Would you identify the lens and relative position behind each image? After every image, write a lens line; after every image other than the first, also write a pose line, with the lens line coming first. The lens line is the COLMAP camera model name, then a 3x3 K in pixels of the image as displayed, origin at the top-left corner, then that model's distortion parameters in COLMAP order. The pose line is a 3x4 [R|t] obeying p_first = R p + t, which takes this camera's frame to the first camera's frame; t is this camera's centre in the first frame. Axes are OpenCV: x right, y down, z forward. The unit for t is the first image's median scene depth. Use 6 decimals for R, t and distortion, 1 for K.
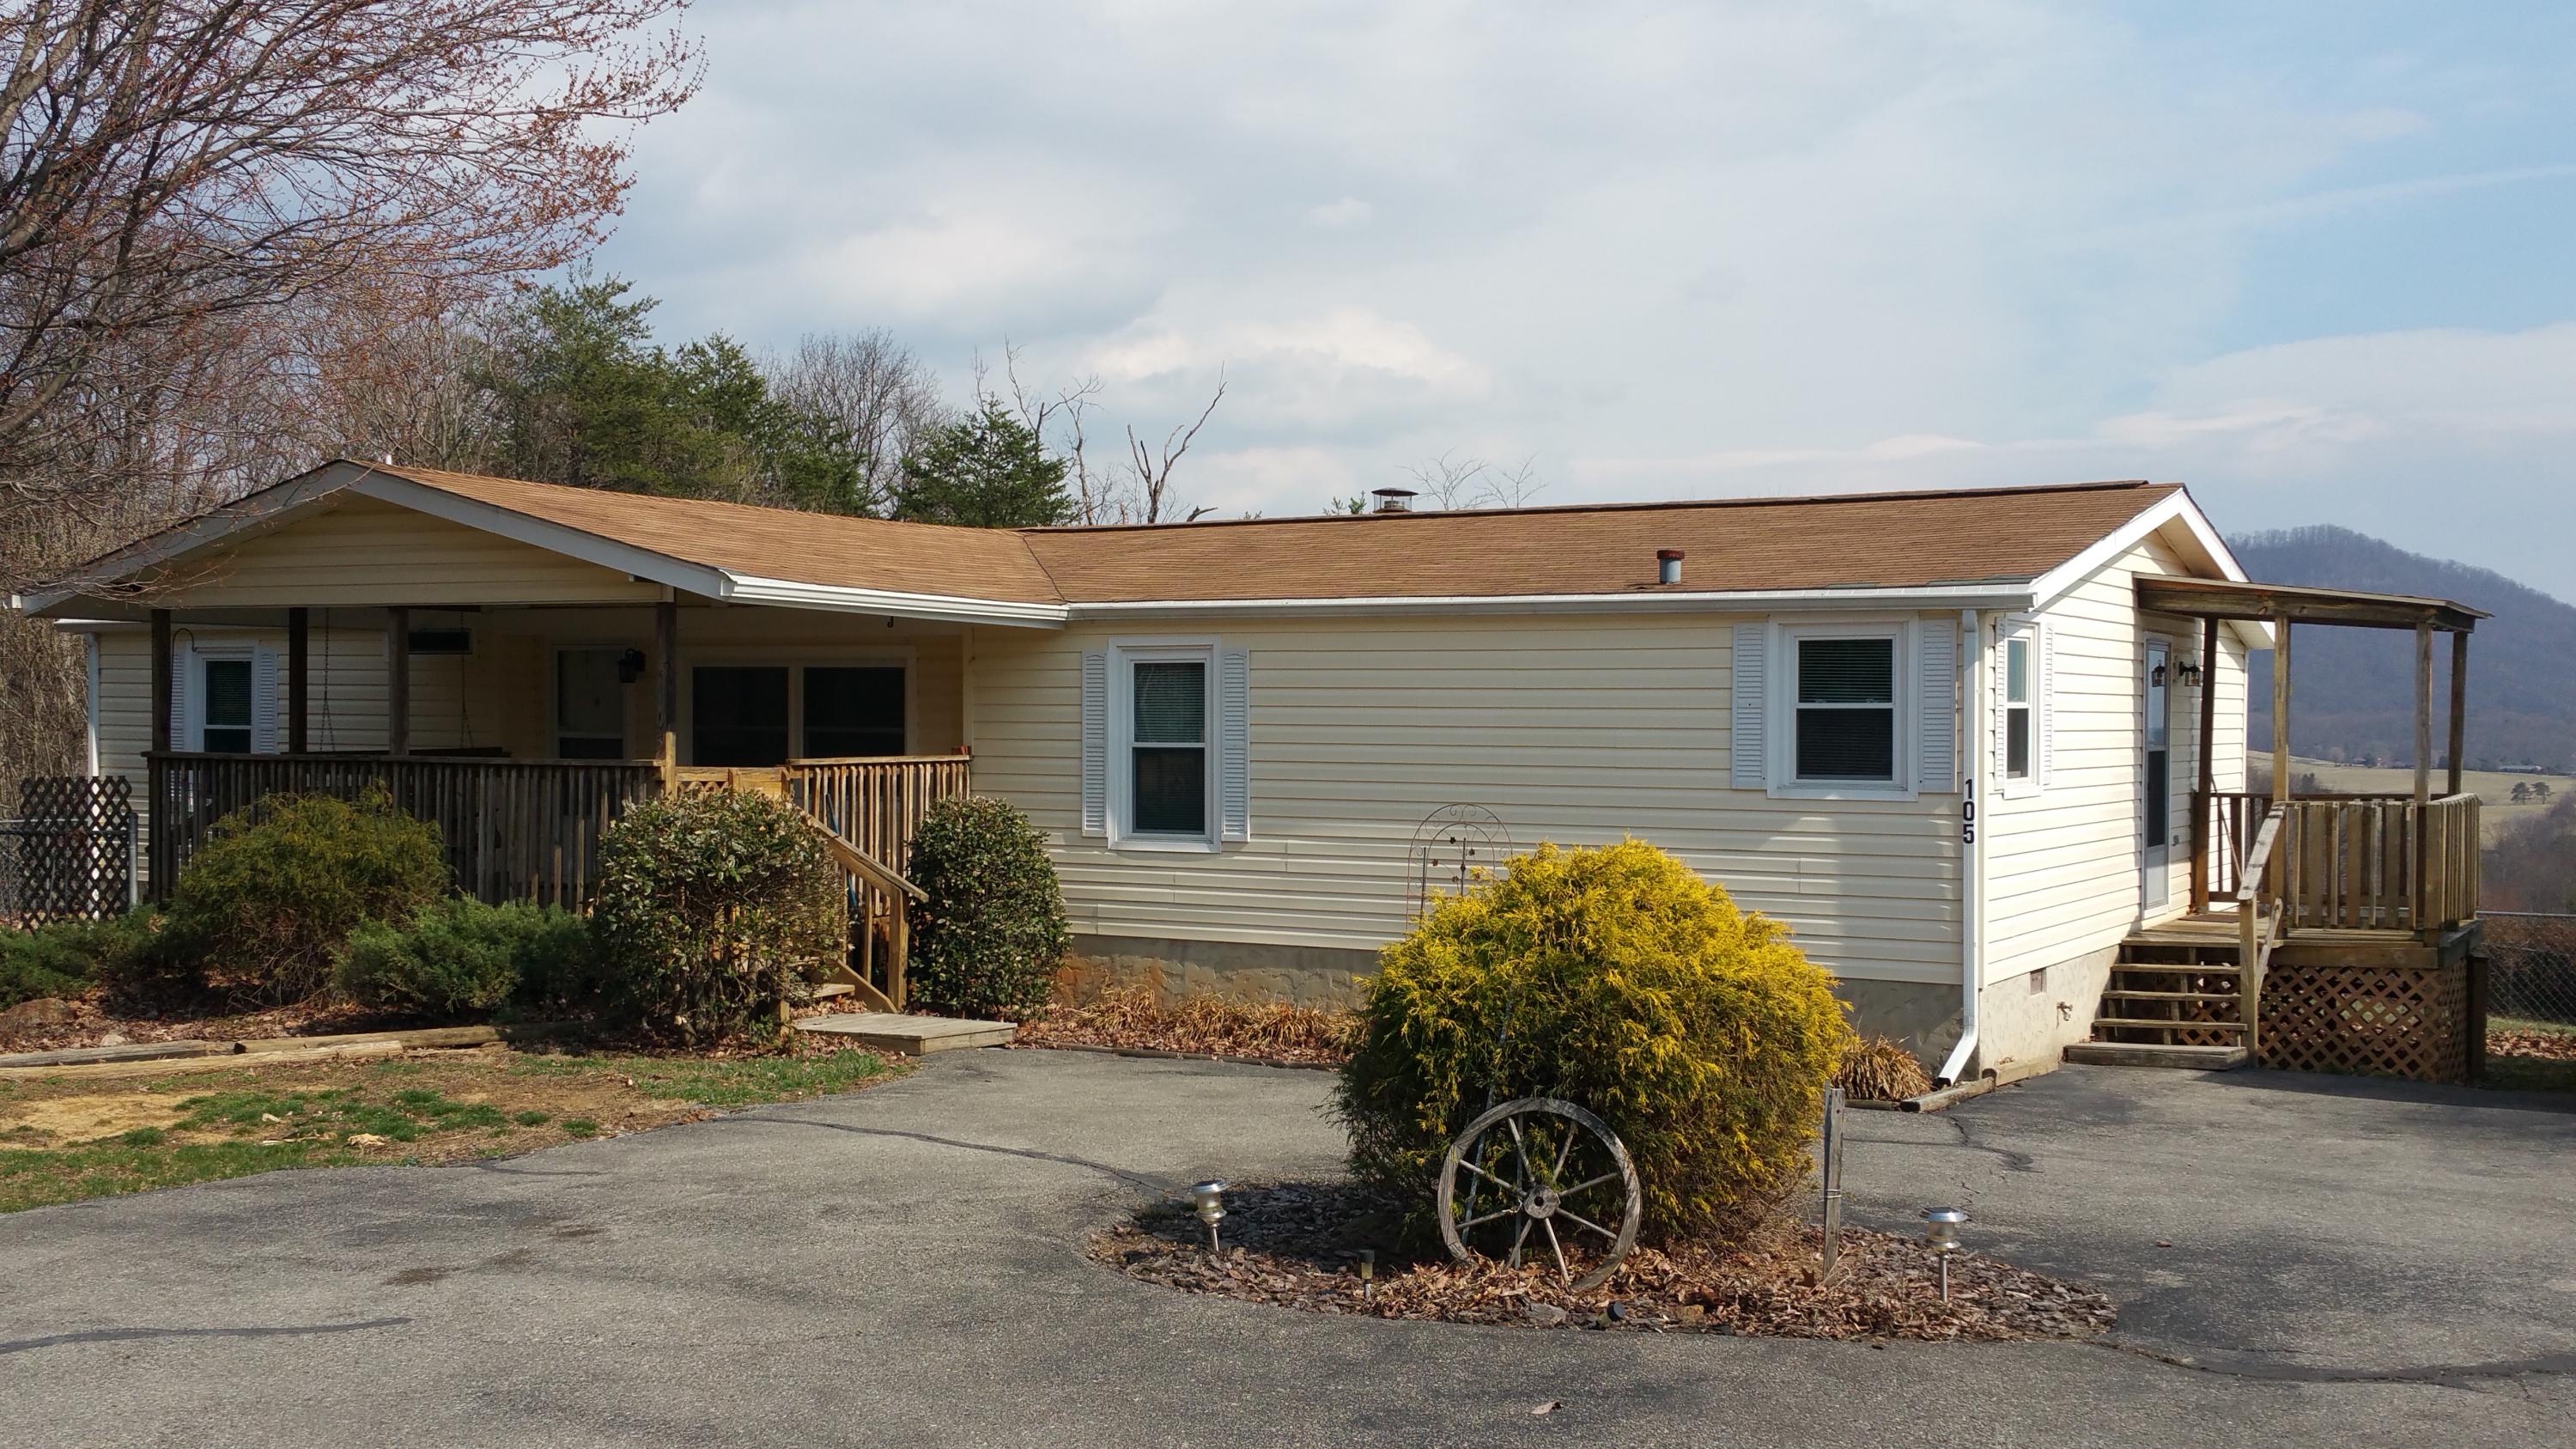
lens RADIAL K [[2603.0, 0, 1288.0], [0, 2603.0, 724.5], [0, 0, 1]] dist [0.004883, 0.000379]
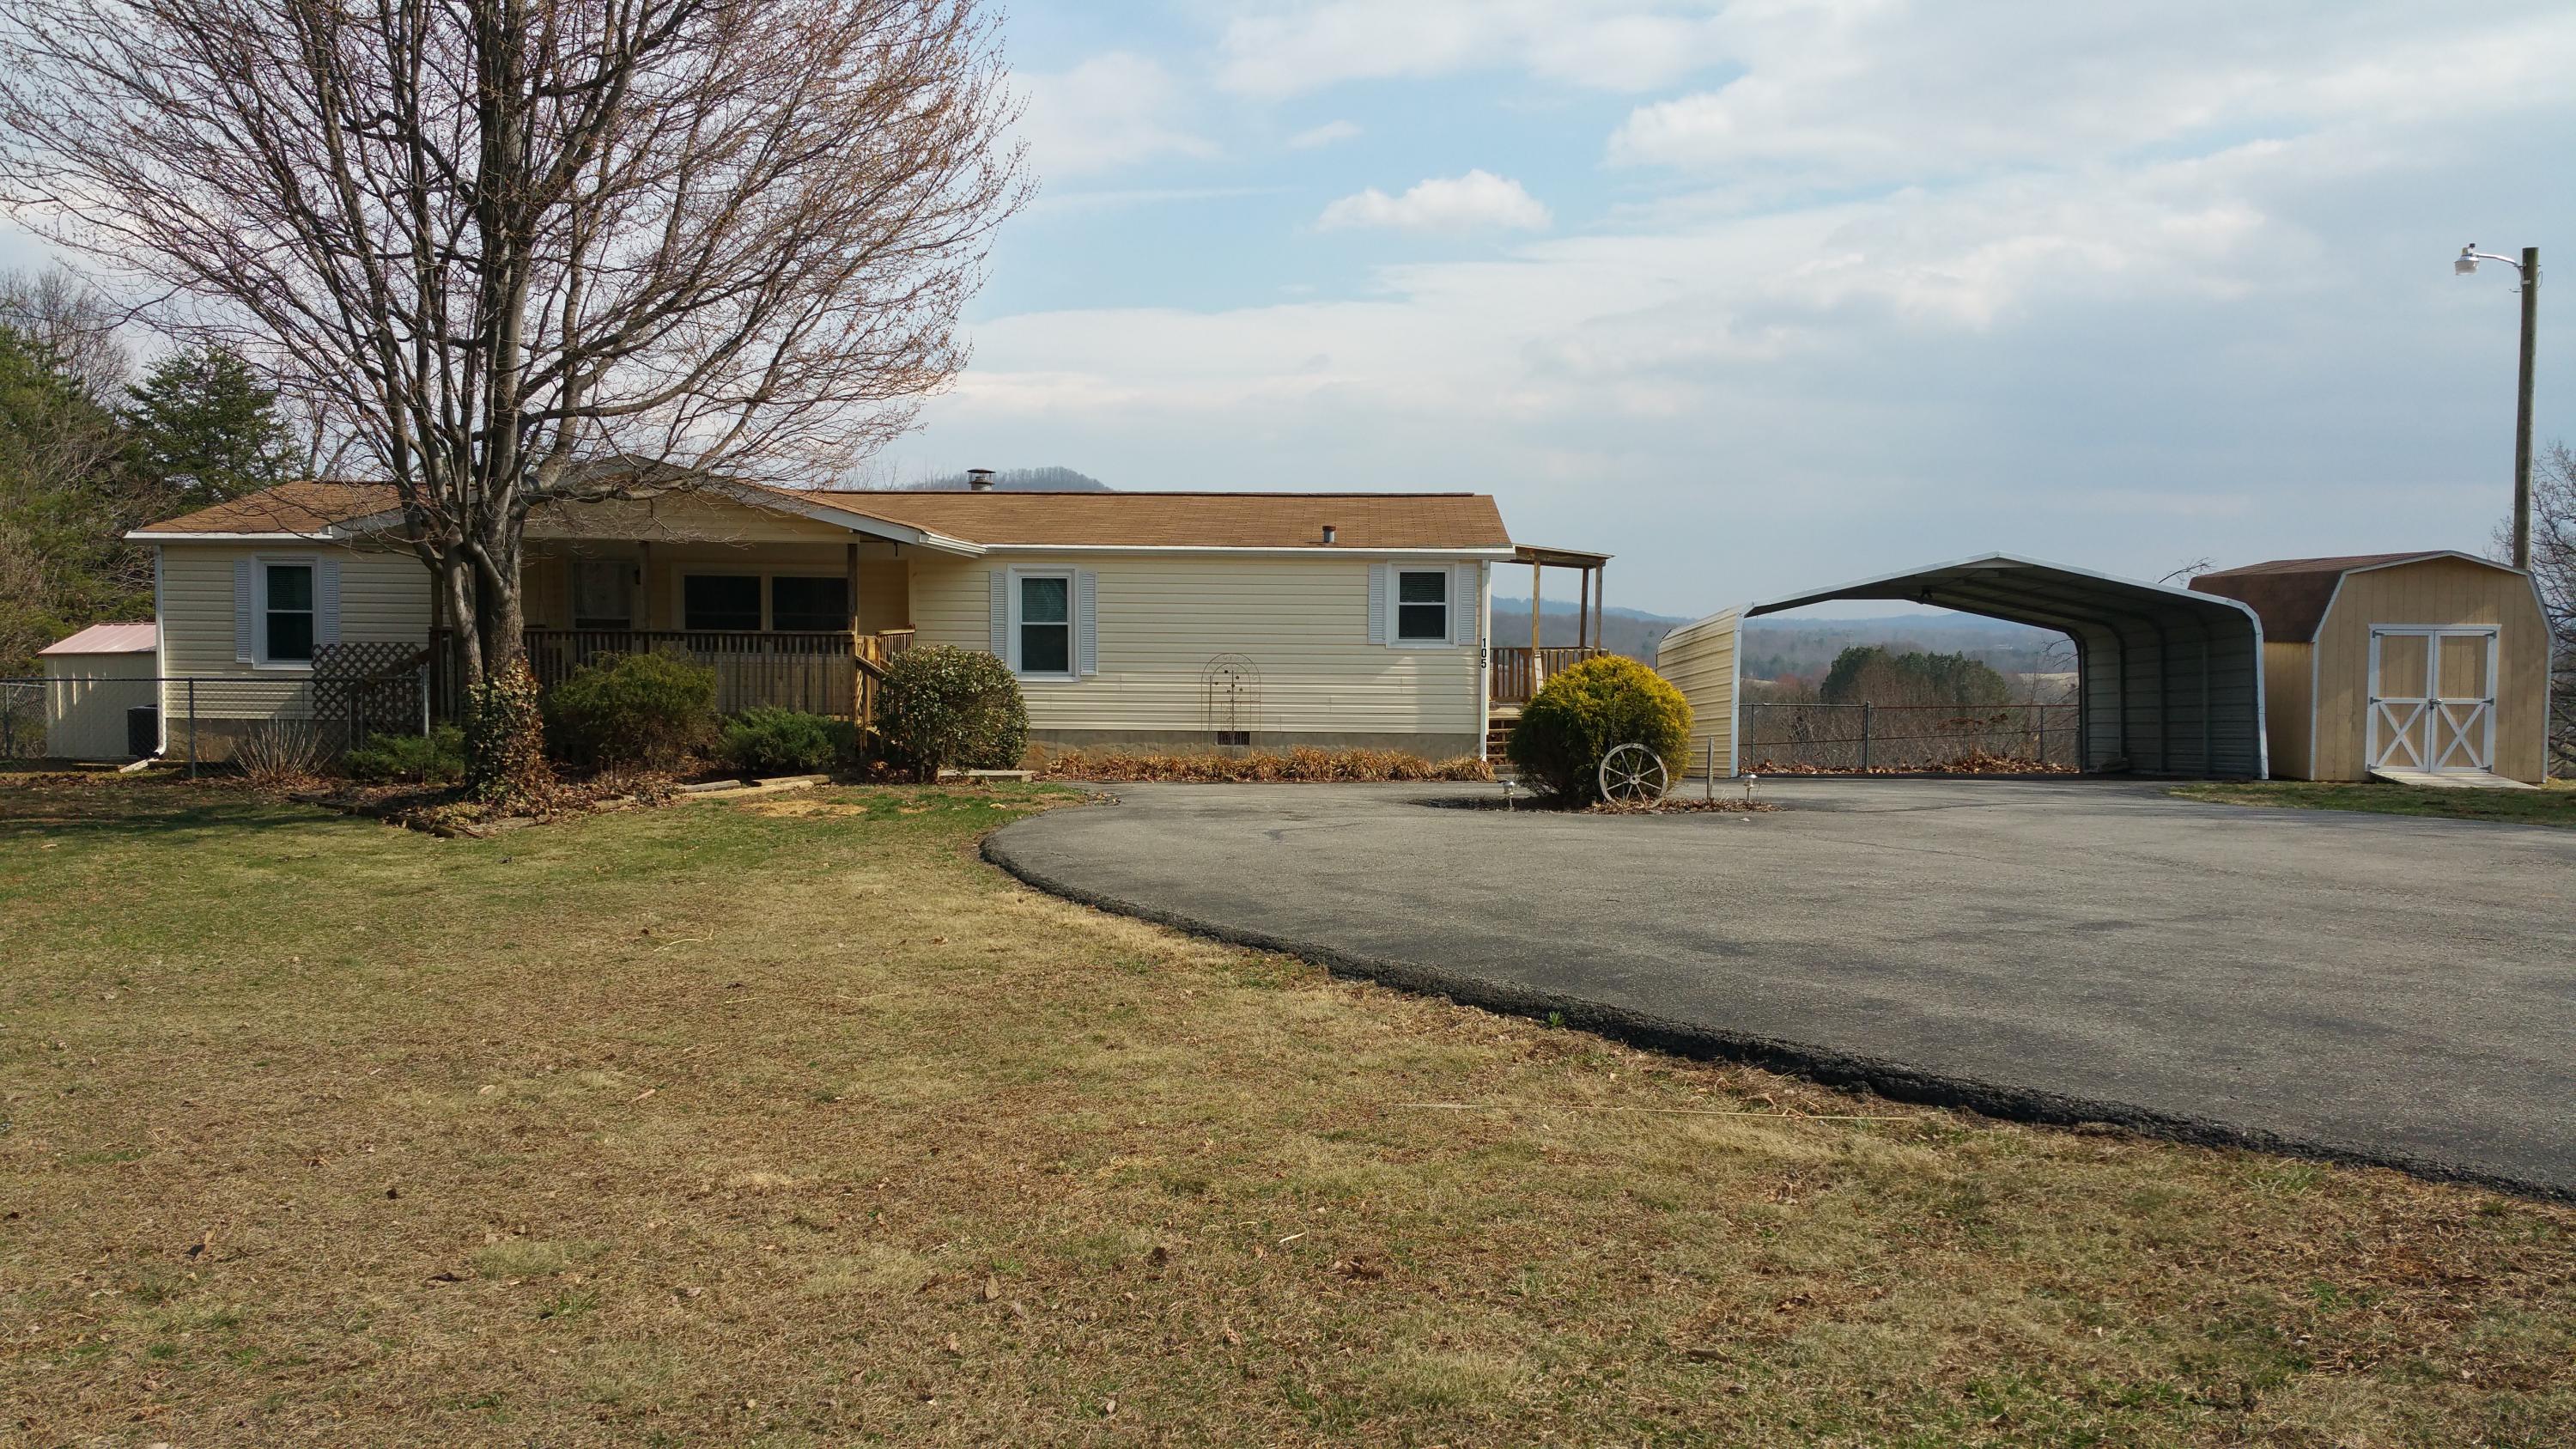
lens RADIAL K [[2041.6, 0, 1288.0], [0, 2041.6, 724.5], [0, 0, 1]] dist [0.002135, -0.000216]
pose [[0.879197, -0.022667, 0.475920, -0.612711], [-0.002222, 0.998662, 0.051670, 0.004740], [-0.476454, -0.046485, 0.877970, -0.364935]]
